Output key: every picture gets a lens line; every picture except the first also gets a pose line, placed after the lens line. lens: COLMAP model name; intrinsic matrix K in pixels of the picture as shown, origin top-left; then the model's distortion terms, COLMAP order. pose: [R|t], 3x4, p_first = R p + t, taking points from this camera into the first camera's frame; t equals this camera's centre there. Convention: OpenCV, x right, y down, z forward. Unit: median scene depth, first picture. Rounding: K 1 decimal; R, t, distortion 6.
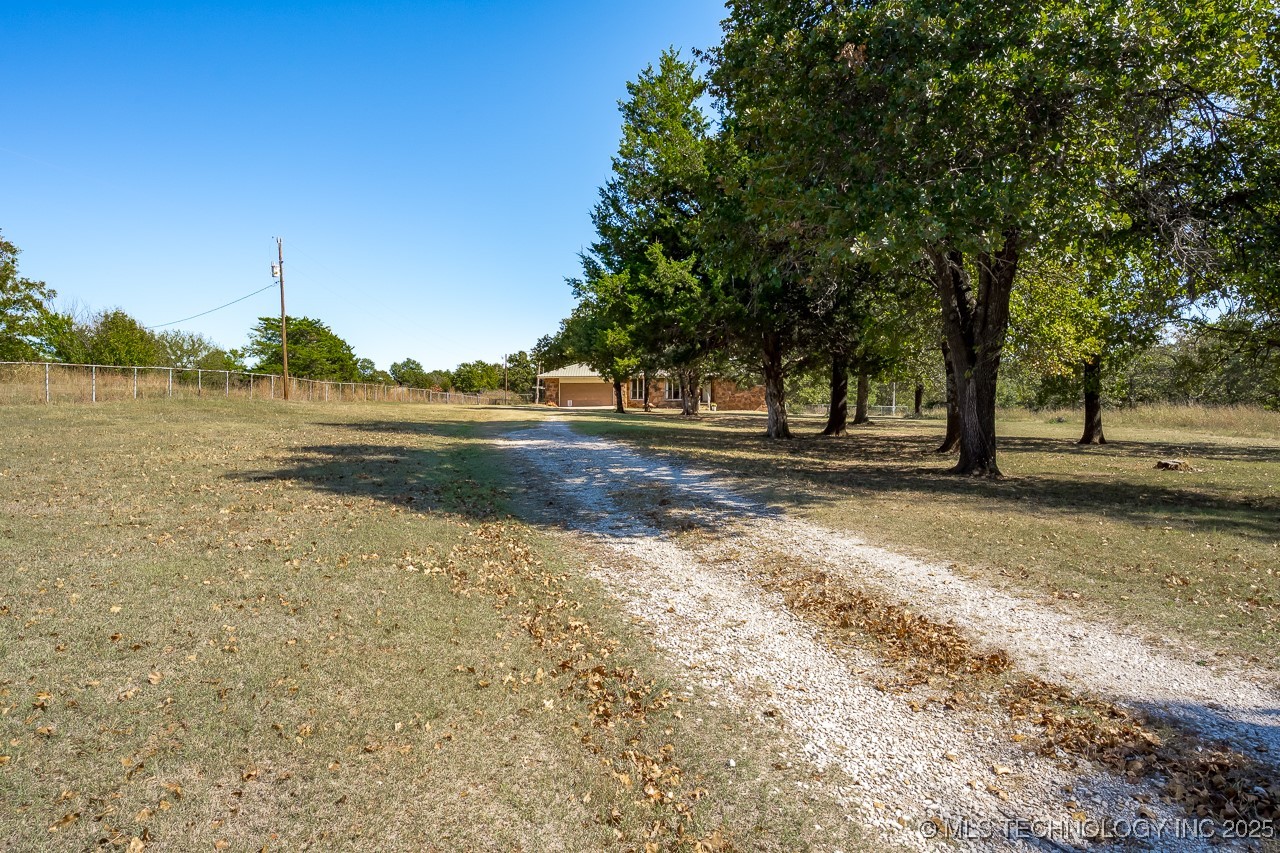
lens RADIAL K [[772.4, 0, 638.9], [0, 772.4, 427.0], [0, 0, 1]] dist [0.002252, 0.000054]
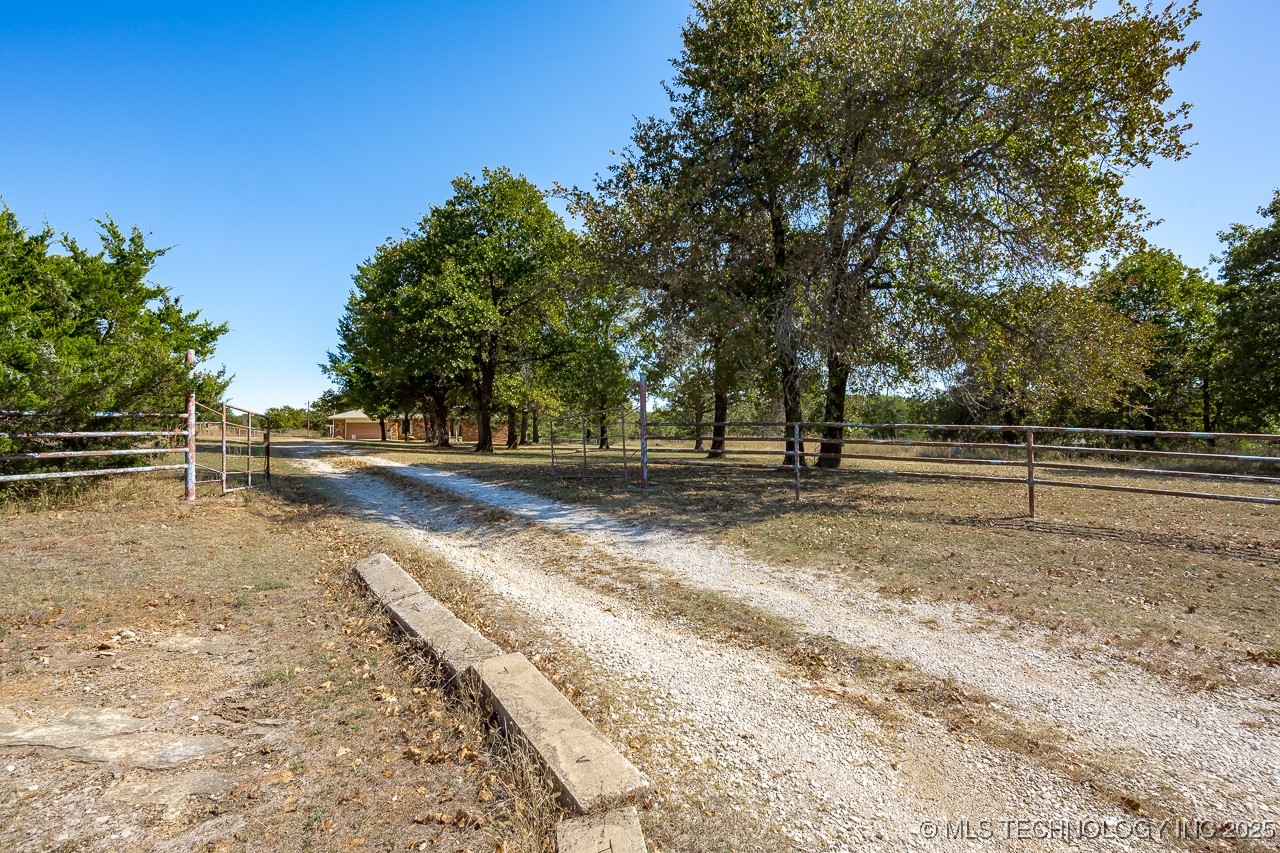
lens RADIAL K [[611.9, 0, 643.4], [0, 611.9, 425.3], [0, 0, 1]] dist [0.000706, 0.000009]
pose [[0.950512, 0.005679, 0.310636, 0.083293], [0.012988, 0.998233, -0.057991, 0.025081], [-0.310416, 0.059156, 0.948758, -0.285938]]
